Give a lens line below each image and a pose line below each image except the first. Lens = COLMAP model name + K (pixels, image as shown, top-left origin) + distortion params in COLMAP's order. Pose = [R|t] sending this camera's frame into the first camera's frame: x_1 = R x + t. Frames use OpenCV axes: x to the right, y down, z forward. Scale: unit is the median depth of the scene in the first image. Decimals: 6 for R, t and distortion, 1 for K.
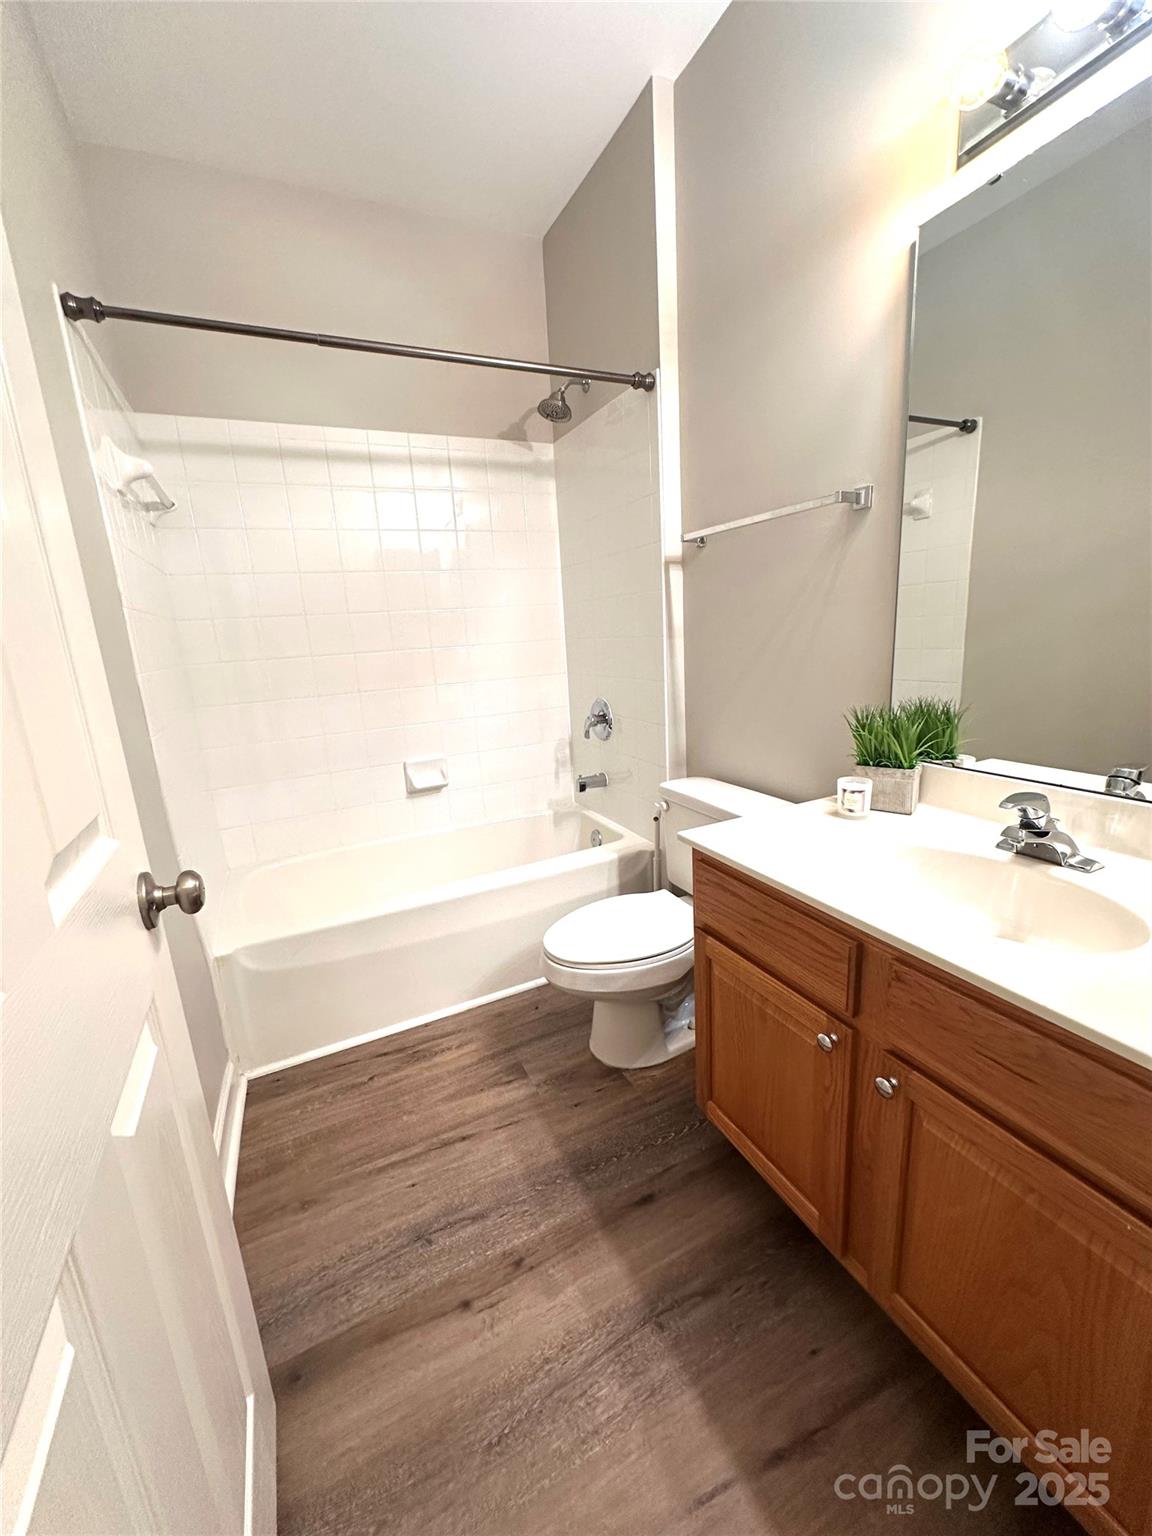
lens RADIAL K [[609.6, 0, 577.8], [0, 609.6, 762.3], [0, 0, 1]] dist [-0.003787, 0.000473]
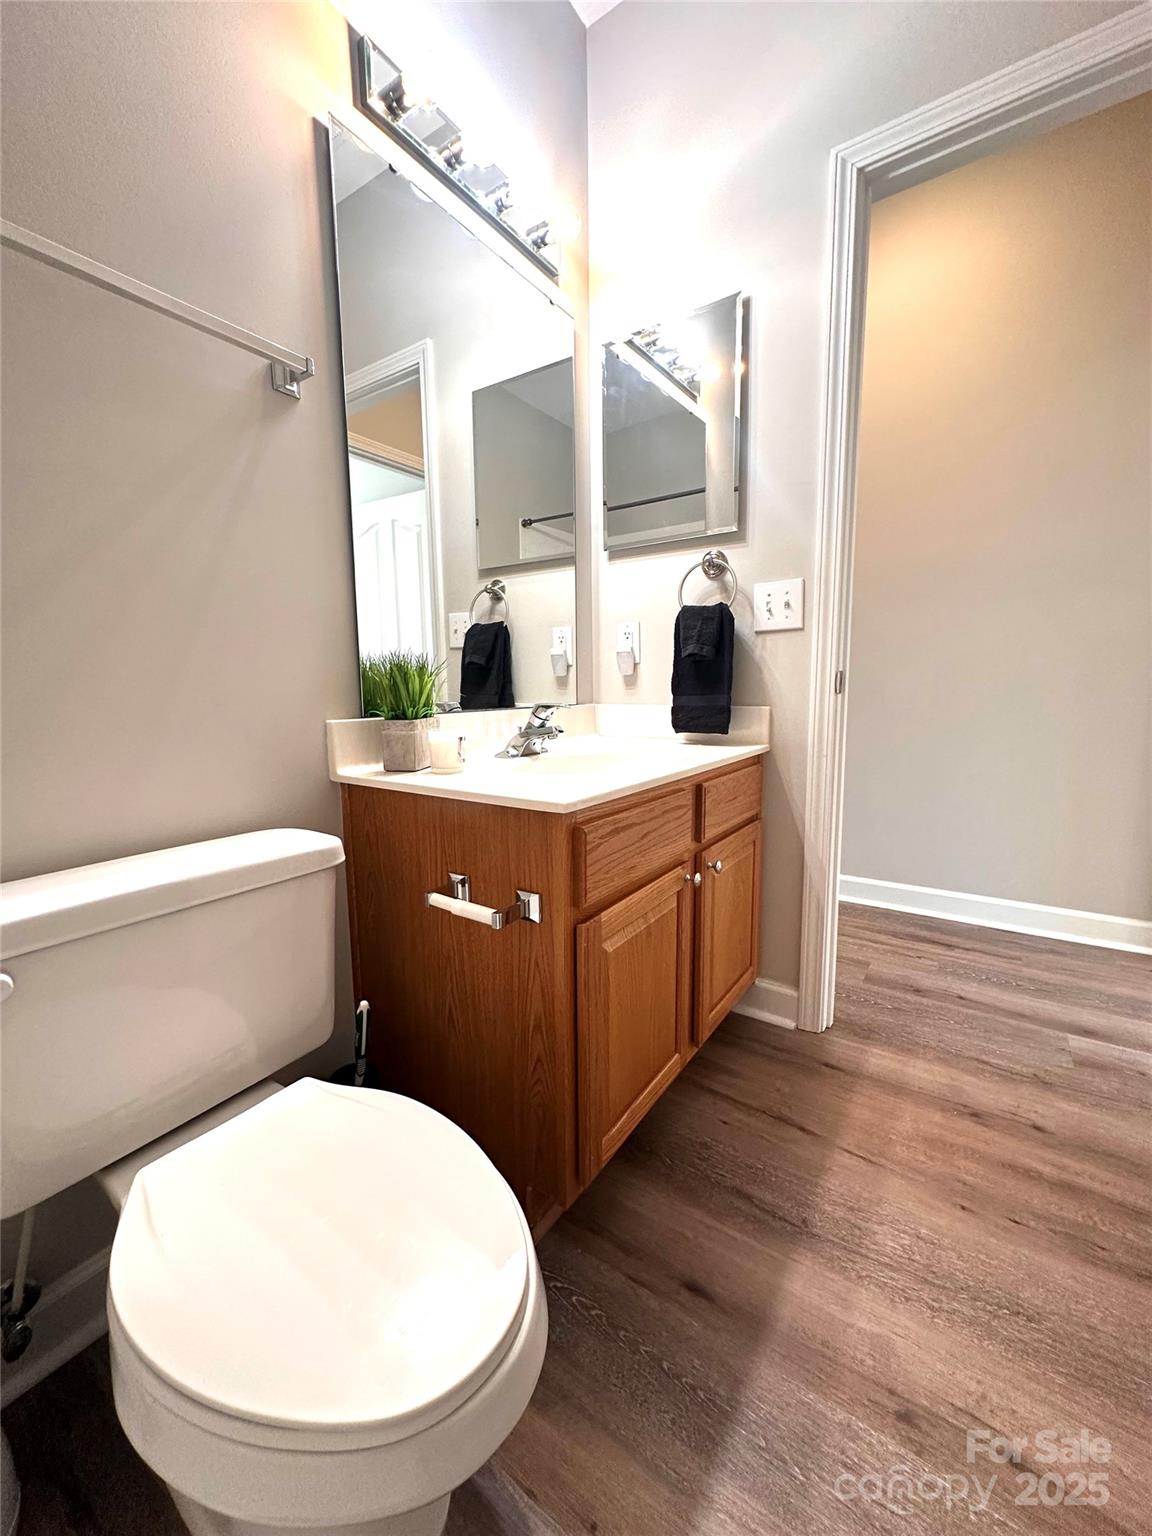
lens RADIAL K [[609.6, 0, 577.5], [0, 609.6, 759.5], [0, 0, 1]] dist [-0.003787, 0.000473]
pose [[-0.484268, -0.065201, 0.872487, -0.455806], [0.234384, 0.951102, 0.201169, -0.066372], [-0.842940, 0.301917, -0.445307, 1.389380]]
